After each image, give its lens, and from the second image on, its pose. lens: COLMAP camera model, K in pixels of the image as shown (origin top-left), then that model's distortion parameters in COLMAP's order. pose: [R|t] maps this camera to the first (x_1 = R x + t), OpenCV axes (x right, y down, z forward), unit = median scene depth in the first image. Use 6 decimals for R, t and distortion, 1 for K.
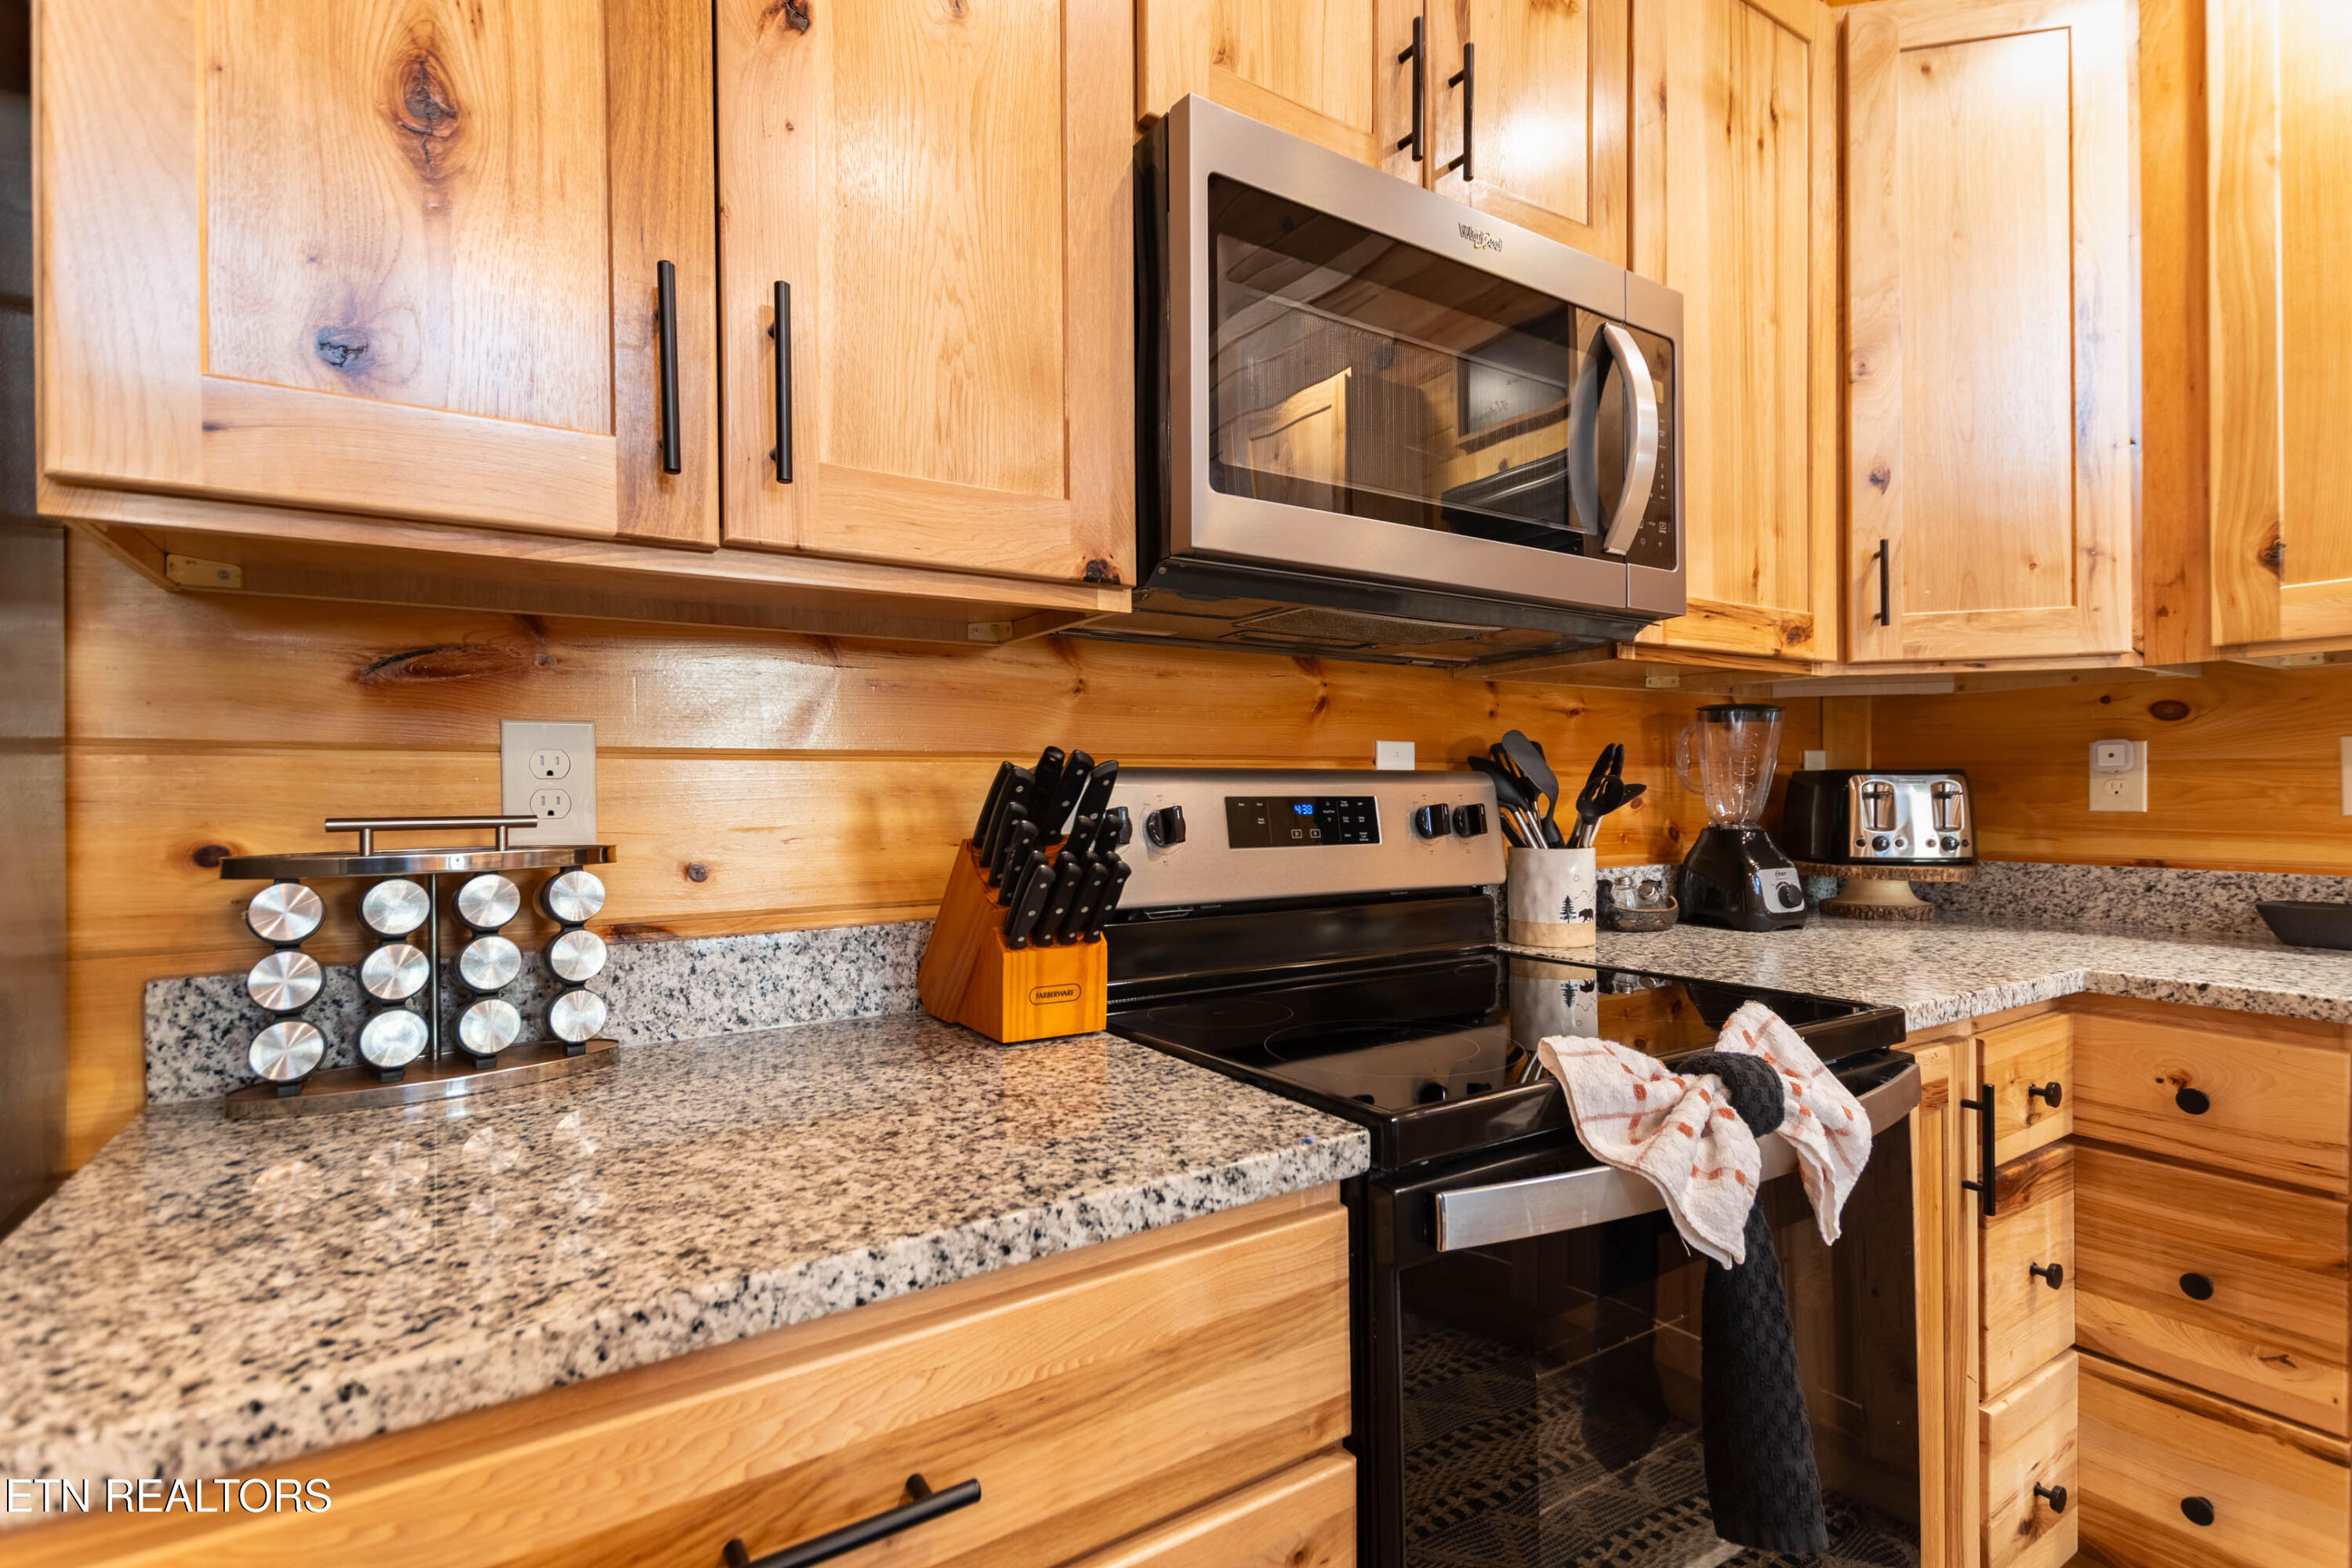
lens RADIAL K [[1101.5, 0, 1161.0], [0, 1101.5, 787.3], [0, 0, 1]] dist [0.021624, -0.008923]
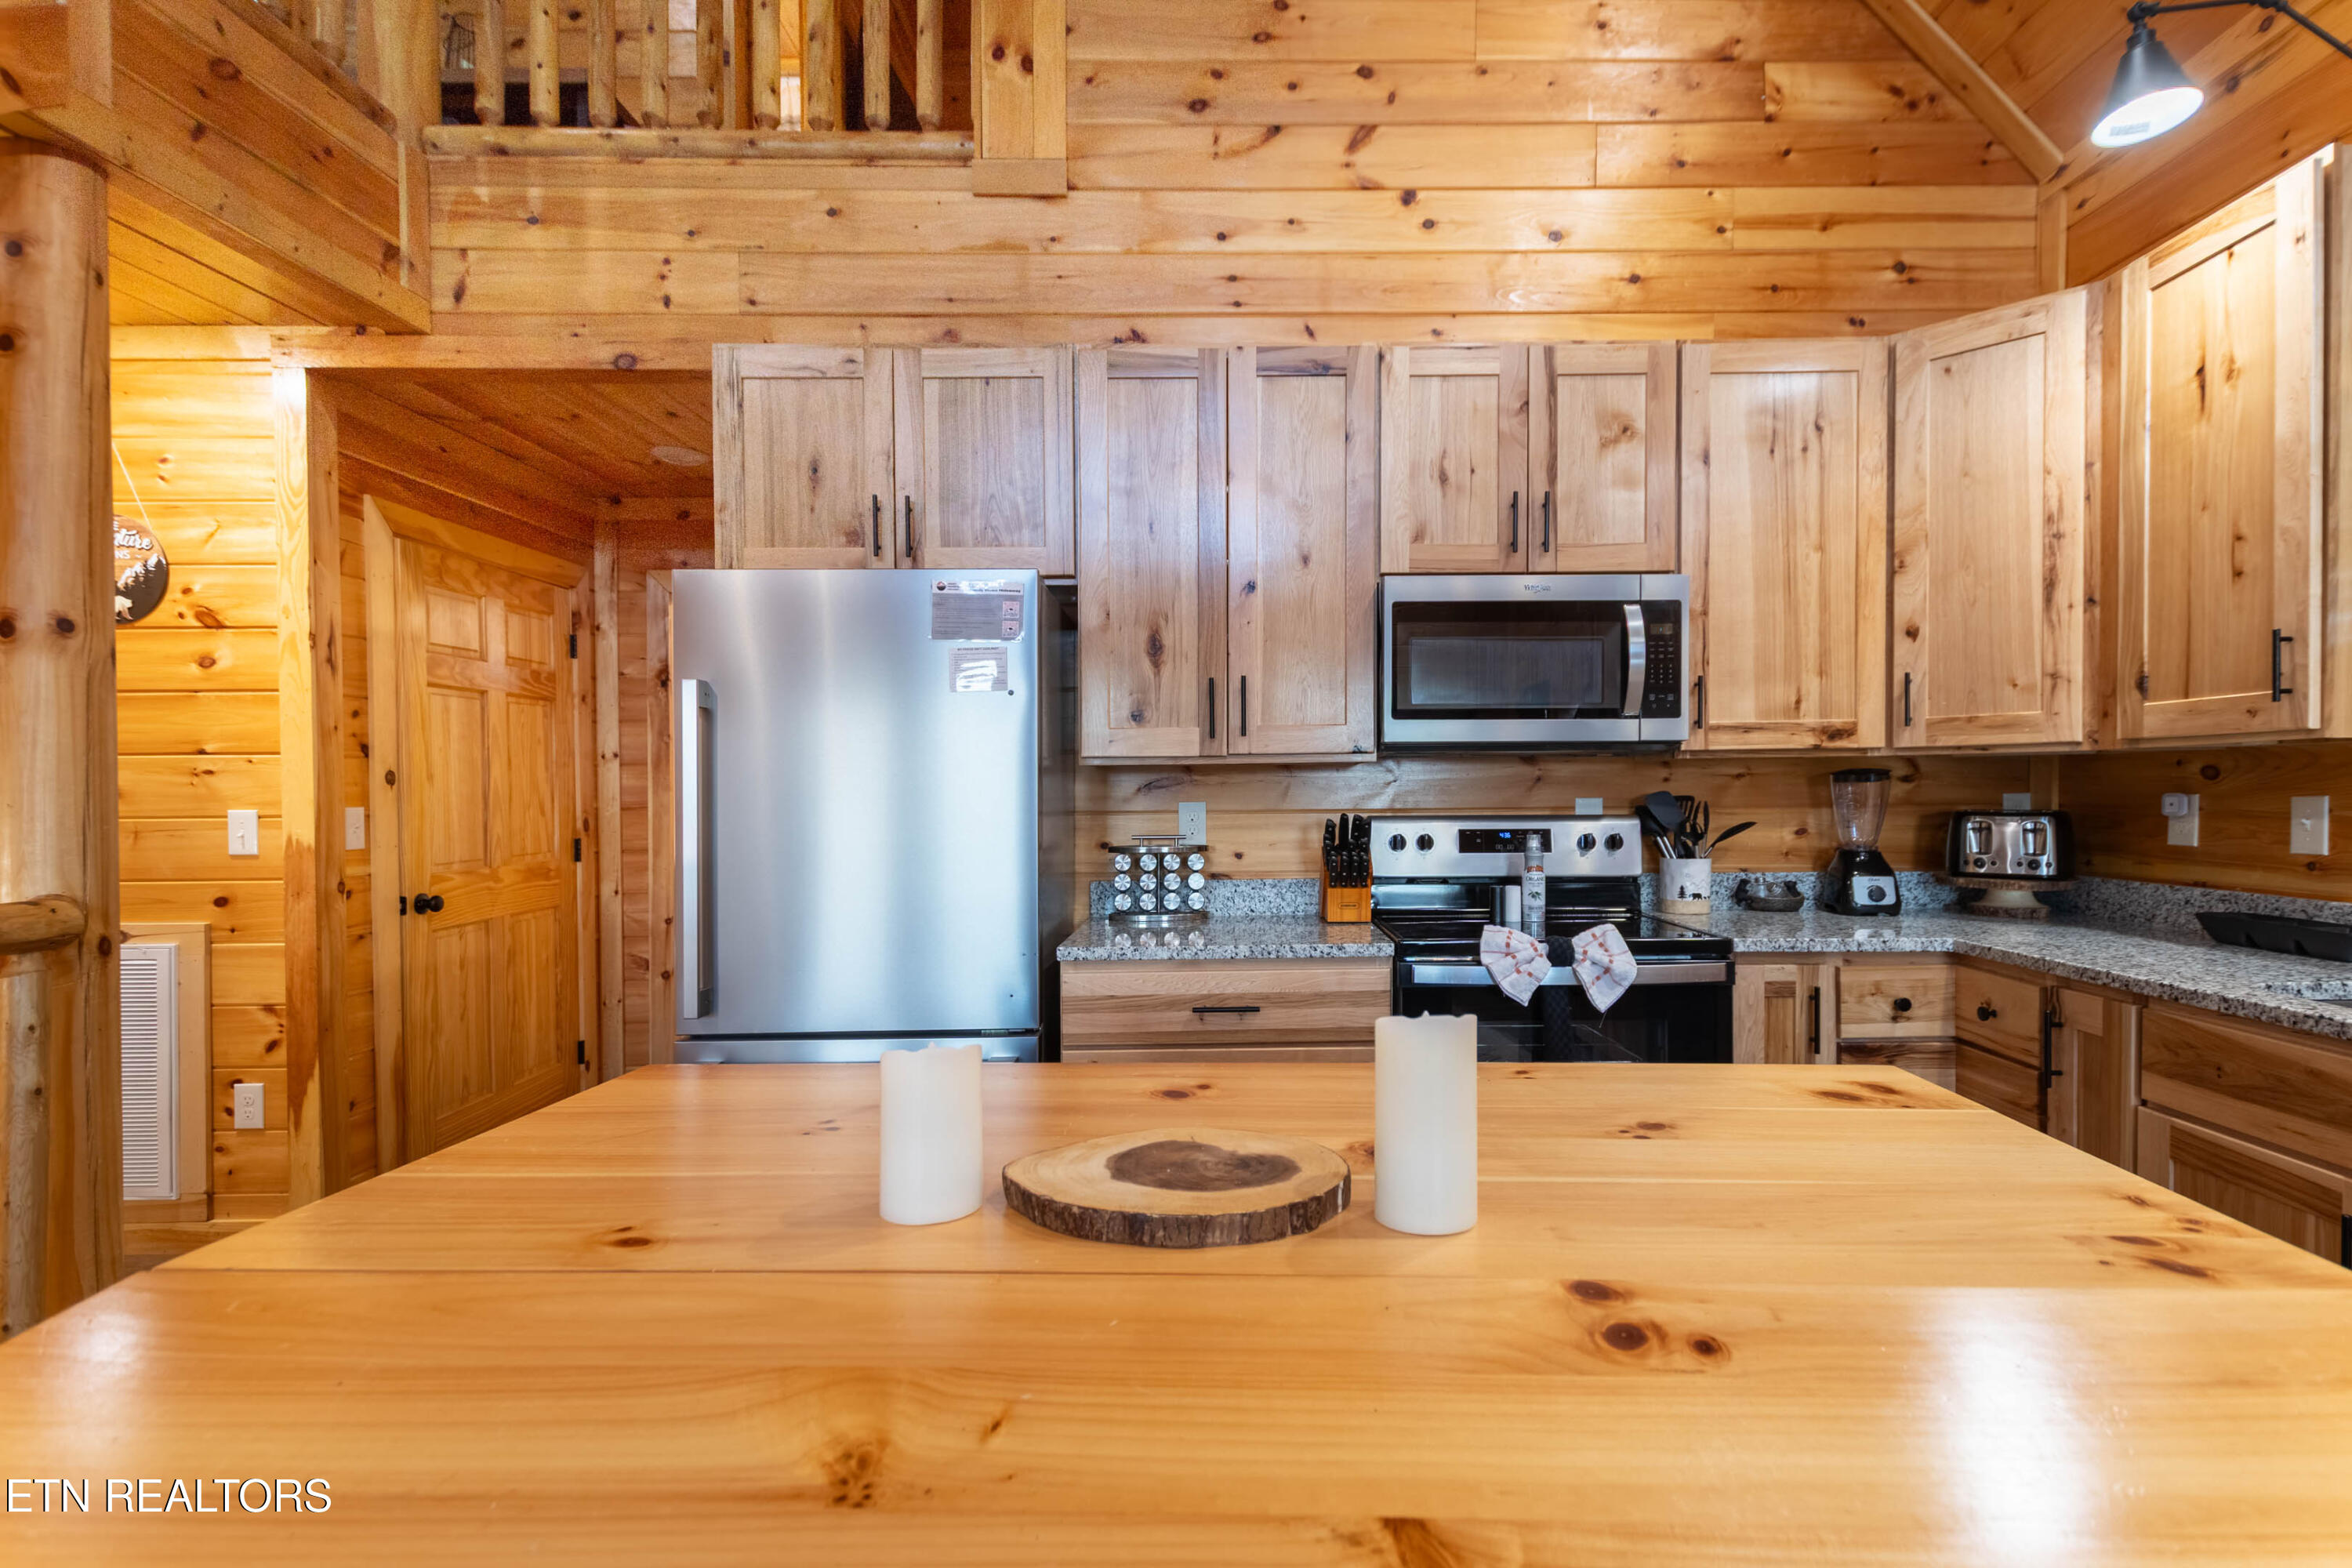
lens RADIAL K [[1101.5, 0, 1242.5], [0, 1101.5, 809.6], [0, 0, 1]] dist [0.021624, -0.008923]
pose [[0.853686, 0.009685, -0.520697, 0.785706], [0.004073, 0.999672, 0.025272, -0.082662], [0.520771, -0.023695, 0.853367, -1.029986]]
